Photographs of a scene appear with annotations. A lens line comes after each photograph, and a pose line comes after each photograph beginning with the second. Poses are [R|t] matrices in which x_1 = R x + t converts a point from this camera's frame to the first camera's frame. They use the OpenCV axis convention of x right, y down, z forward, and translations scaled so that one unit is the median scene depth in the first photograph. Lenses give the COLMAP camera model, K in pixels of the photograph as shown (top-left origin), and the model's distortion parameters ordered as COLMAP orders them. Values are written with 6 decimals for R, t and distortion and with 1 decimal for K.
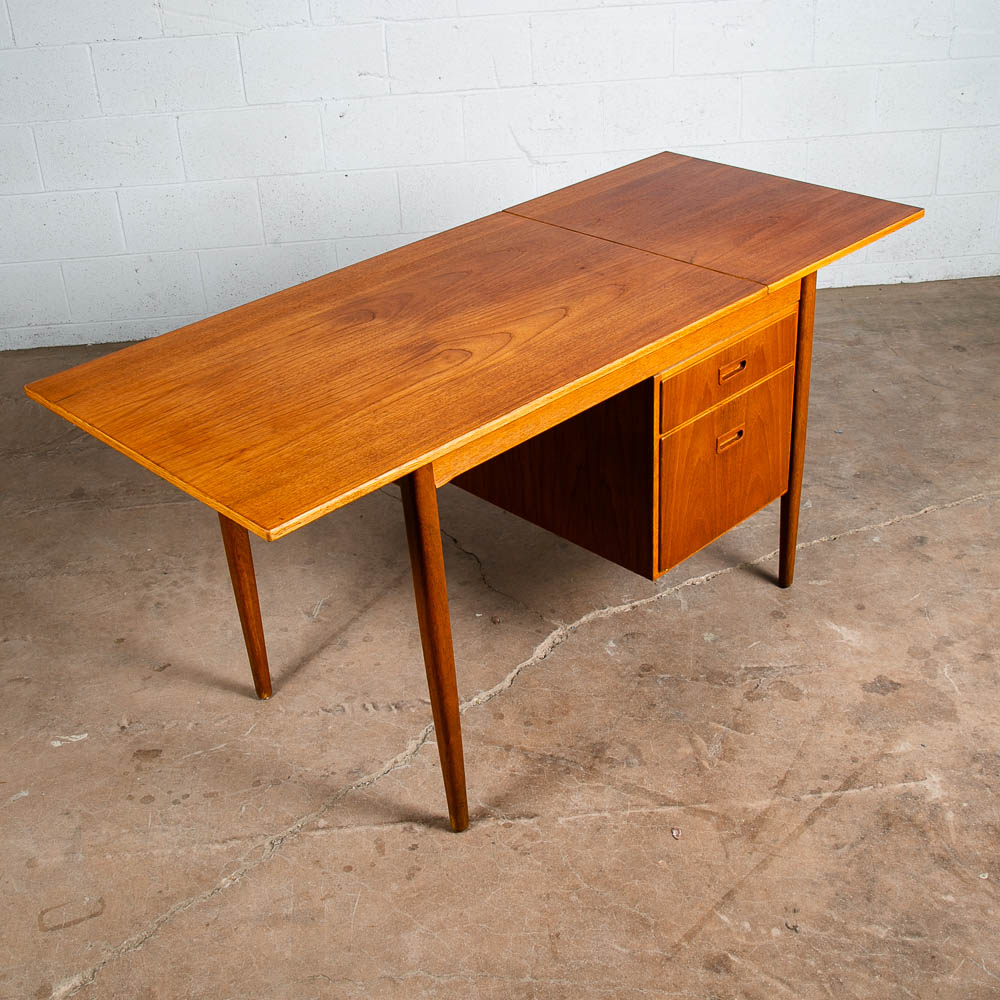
lens RADIAL K [[1332.8, 0, 526.9], [0, 1332.8, 456.4], [0, 0, 1]] dist [-0.049963, 0.000000]
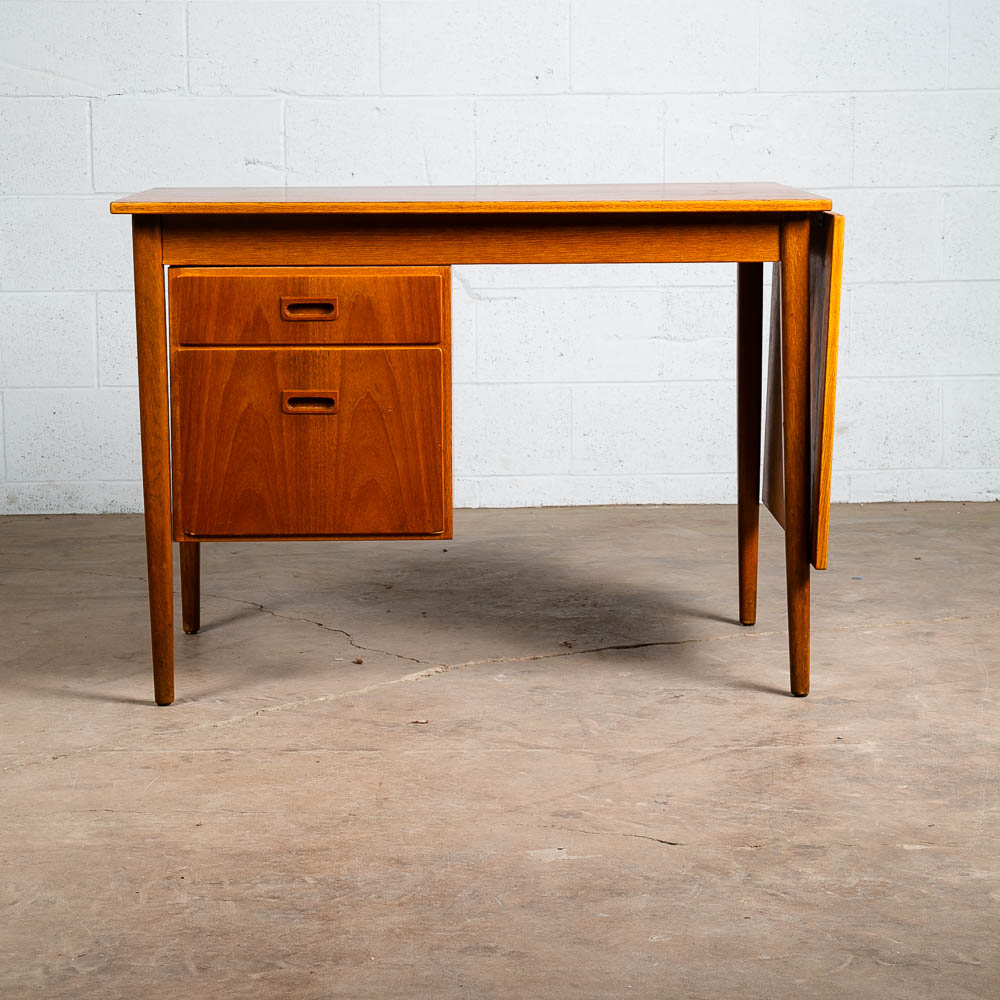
lens RADIAL K [[2633.9, 0, 522.2], [0, 2633.9, 462.8], [0, 0, 1]] dist [0.221616, 0.000000]
pose [[0.998819, 0.041347, -0.025518, 0.123151], [-0.047696, 0.934533, -0.352665, 0.639937], [0.009266, 0.353466, 0.935402, -0.566962]]
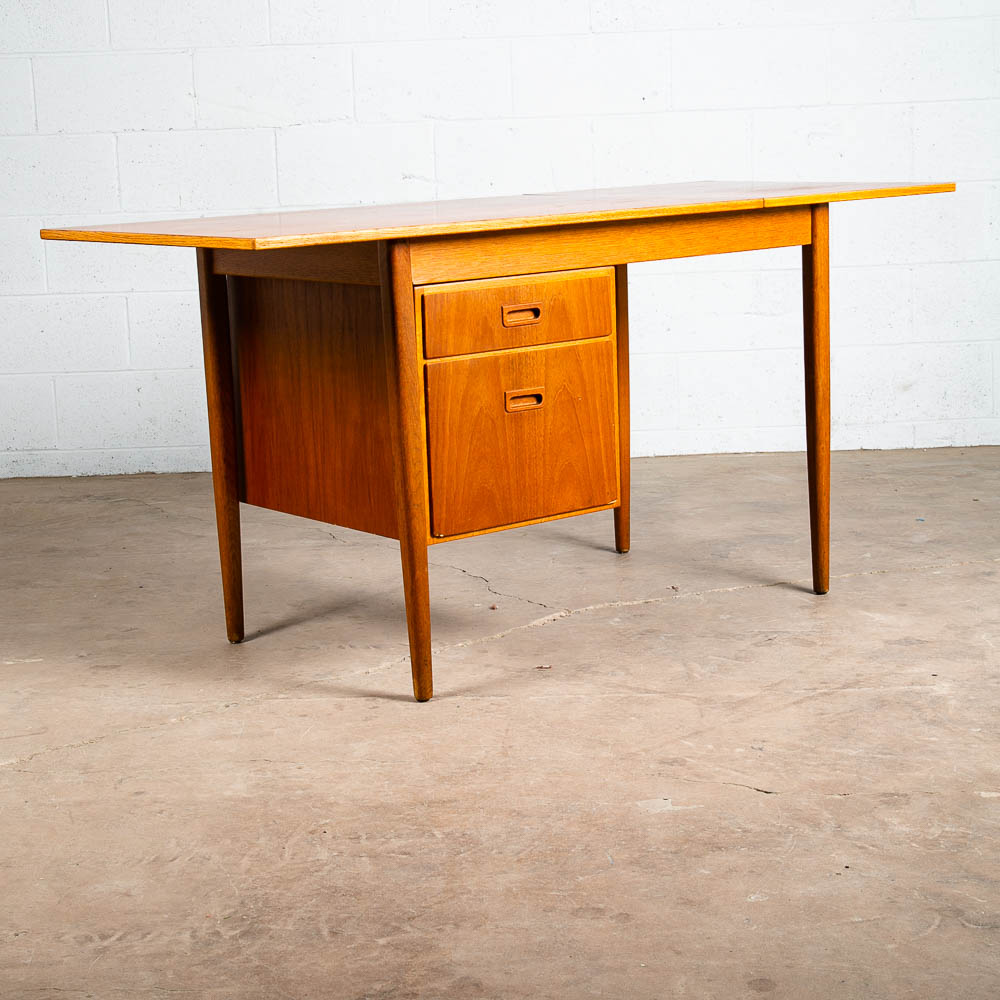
lens RADIAL K [[1998.4, 0, 518.1], [0, 1998.4, 430.4], [0, 0, 1]] dist [0.110451, 0.000000]
pose [[0.995588, 0.022080, -0.091203, 0.131961], [-0.051257, 0.942079, -0.331452, 0.530623], [0.078602, 0.334665, 0.939053, -0.373287]]
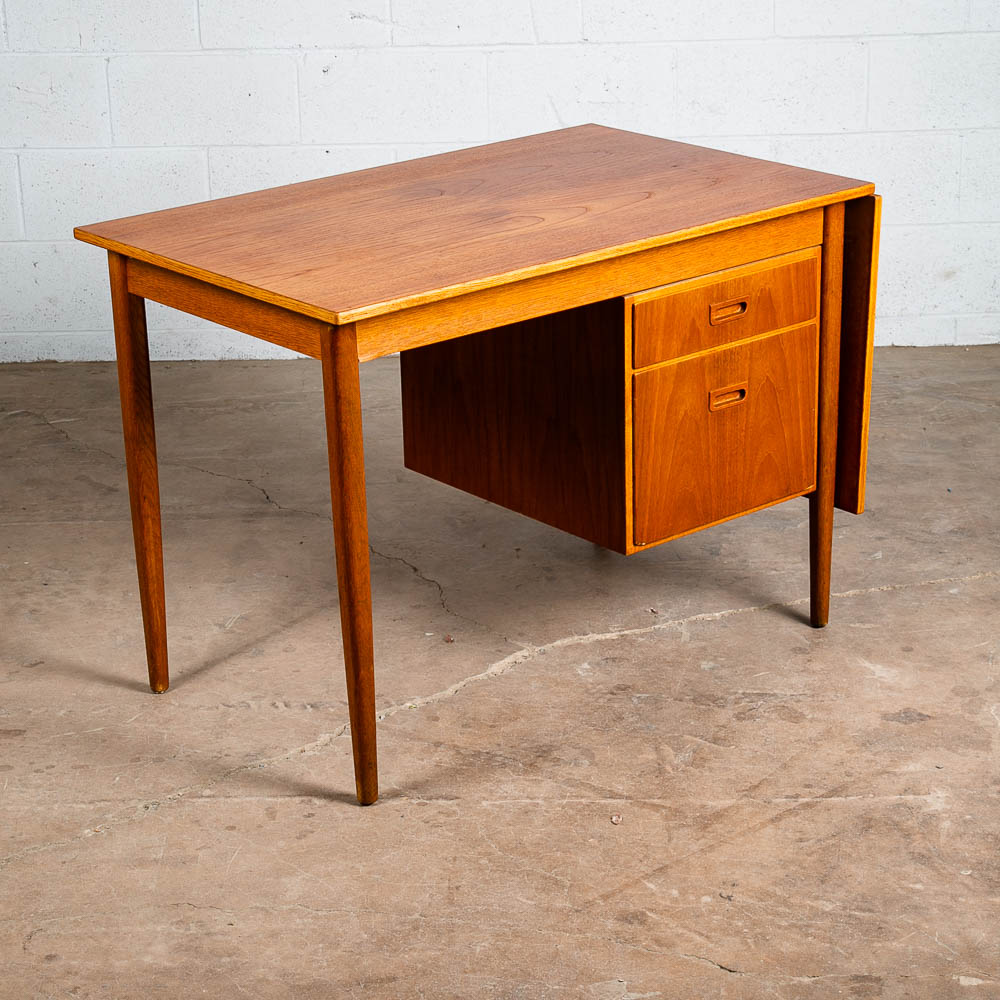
lens RADIAL K [[2503.3, 0, 529.8], [0, 2503.3, 456.7], [0, 0, 1]] dist [0.177739, 0.000000]
pose [[0.995745, 0.051525, -0.076400, 0.155473], [-0.063263, 0.985057, -0.160190, 0.291695], [0.067005, 0.164341, 0.984125, -0.581650]]
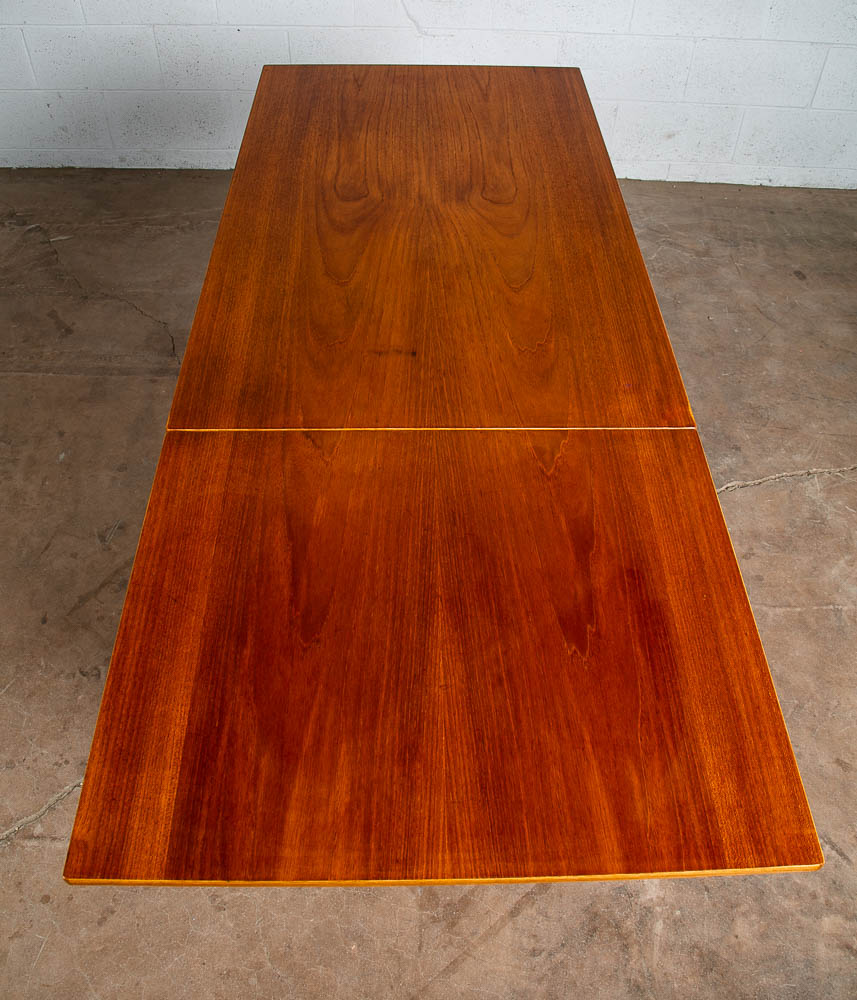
lens RADIAL K [[879.2, 0, 433.4], [0, 879.2, 450.2], [0, 0, 1]] dist [-0.112691, 0.053195]
pose [[0.991984, 0.123125, -0.028438, 0.120282], [-0.107640, 0.941193, 0.320264, -0.222020], [0.066198, -0.314636, 0.946901, 0.469875]]
